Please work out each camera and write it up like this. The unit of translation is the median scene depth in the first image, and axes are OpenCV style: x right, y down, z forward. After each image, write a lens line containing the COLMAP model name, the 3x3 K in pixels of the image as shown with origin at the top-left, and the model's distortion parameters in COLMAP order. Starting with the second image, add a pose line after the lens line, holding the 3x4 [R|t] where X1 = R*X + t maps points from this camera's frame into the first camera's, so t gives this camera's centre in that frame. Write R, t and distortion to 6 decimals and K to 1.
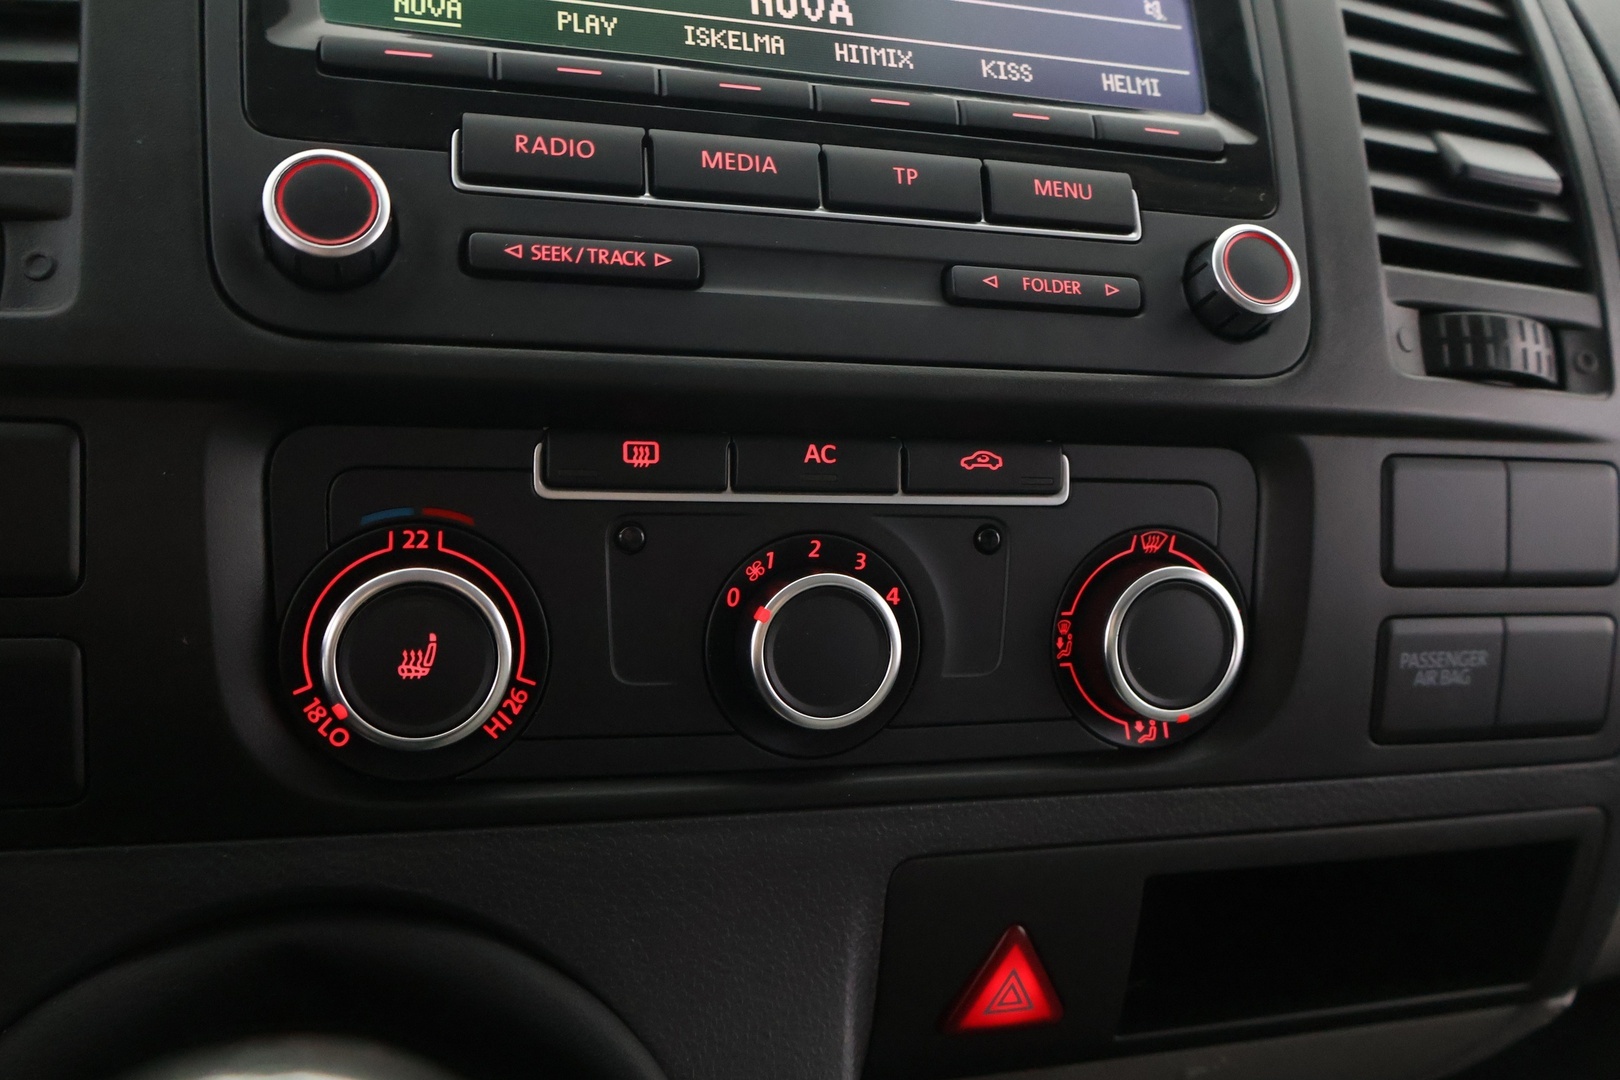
lens RADIAL K [[1424.3, 0, 810.0], [0, 1424.3, 540.0], [0, 0, 1]] dist [0.001580, 0.015495]
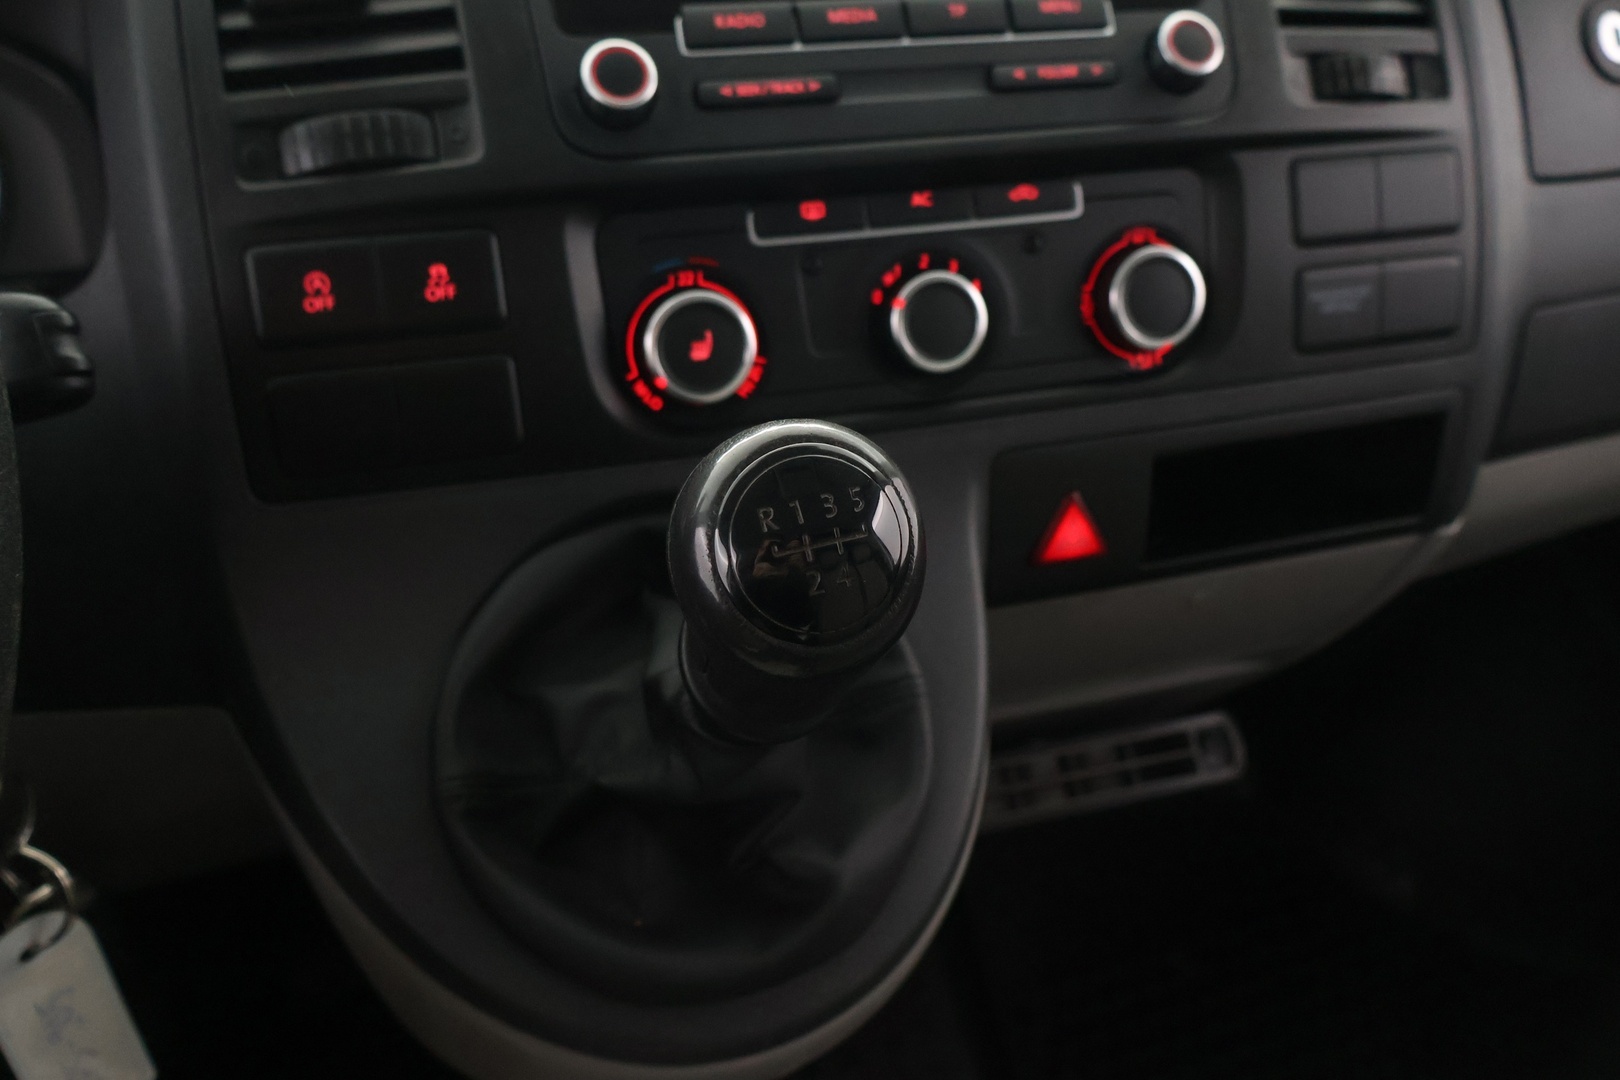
lens RADIAL K [[1424.3, 0, 810.0], [0, 1424.3, 540.0], [0, 0, 1]] dist [0.001580, 0.015495]
pose [[0.993419, -0.109693, -0.032950, -0.101478], [0.113104, 0.984870, 0.131294, 0.087223], [0.018049, -0.134157, 0.990796, -0.597697]]
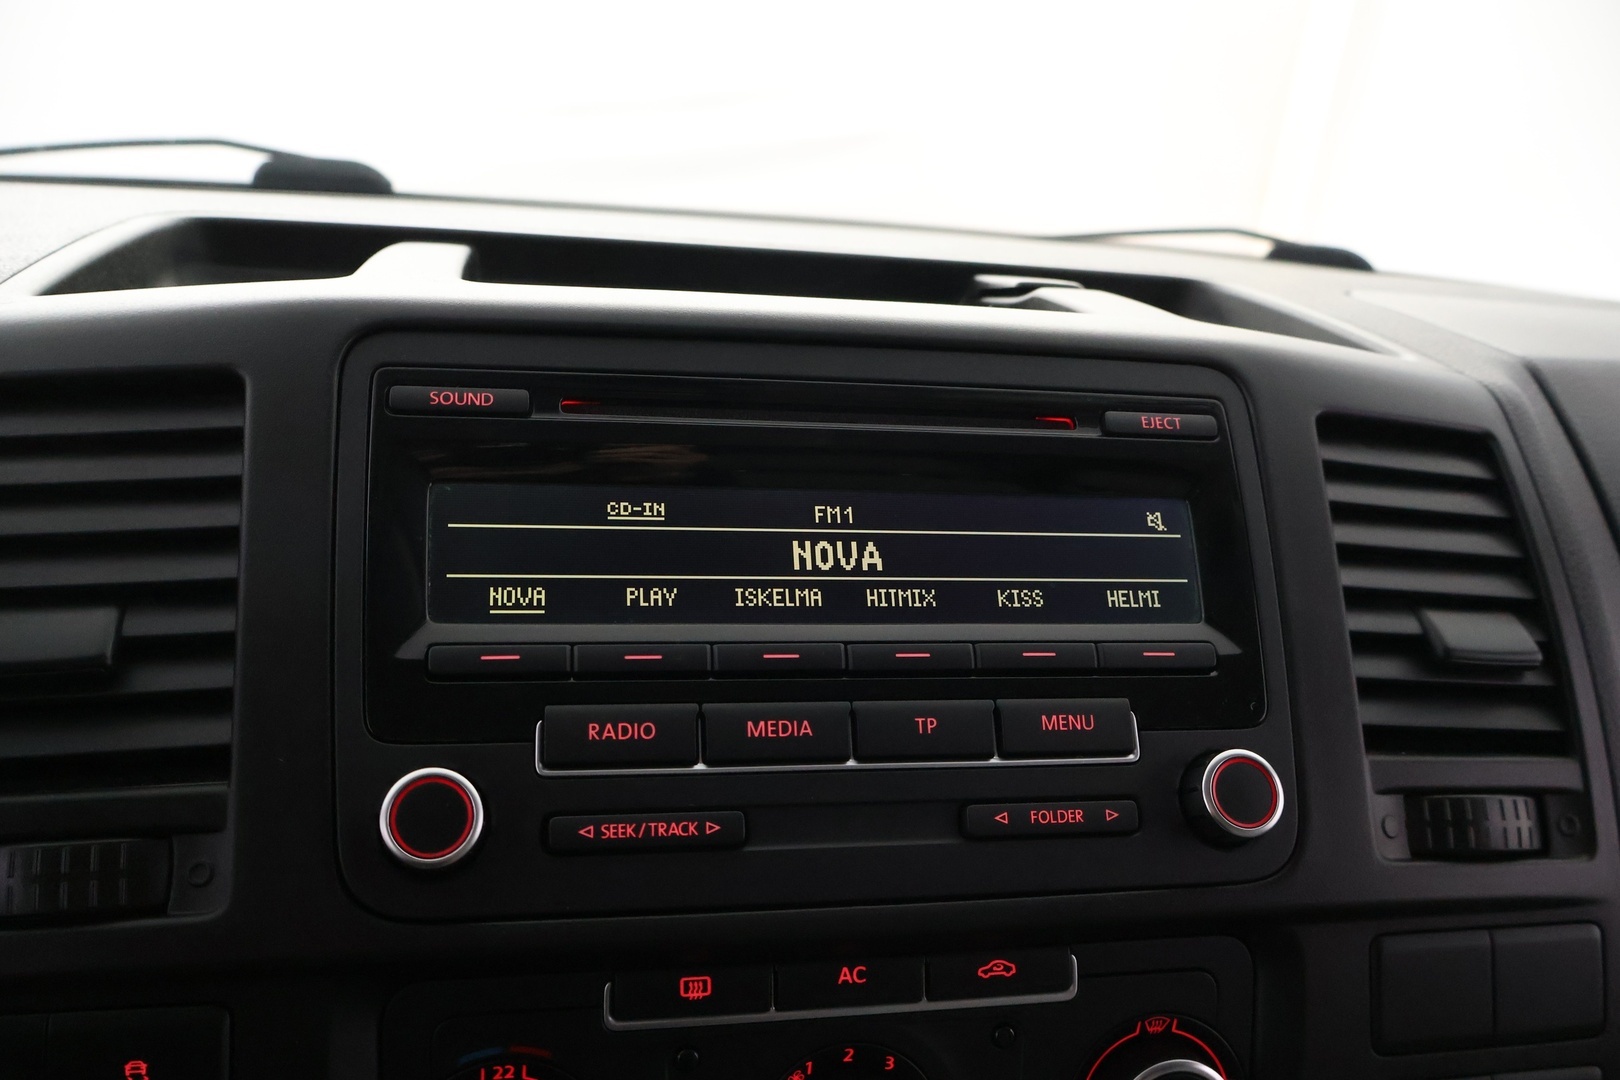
lens RADIAL K [[1424.3, 0, 810.0], [0, 1424.3, 540.0], [0, 0, 1]] dist [0.001580, 0.015495]
pose [[0.997458, -0.007629, -0.070850, 0.054934], [0.004429, 0.998967, -0.045214, -0.344199], [0.071122, 0.044786, 0.996462, -0.153419]]
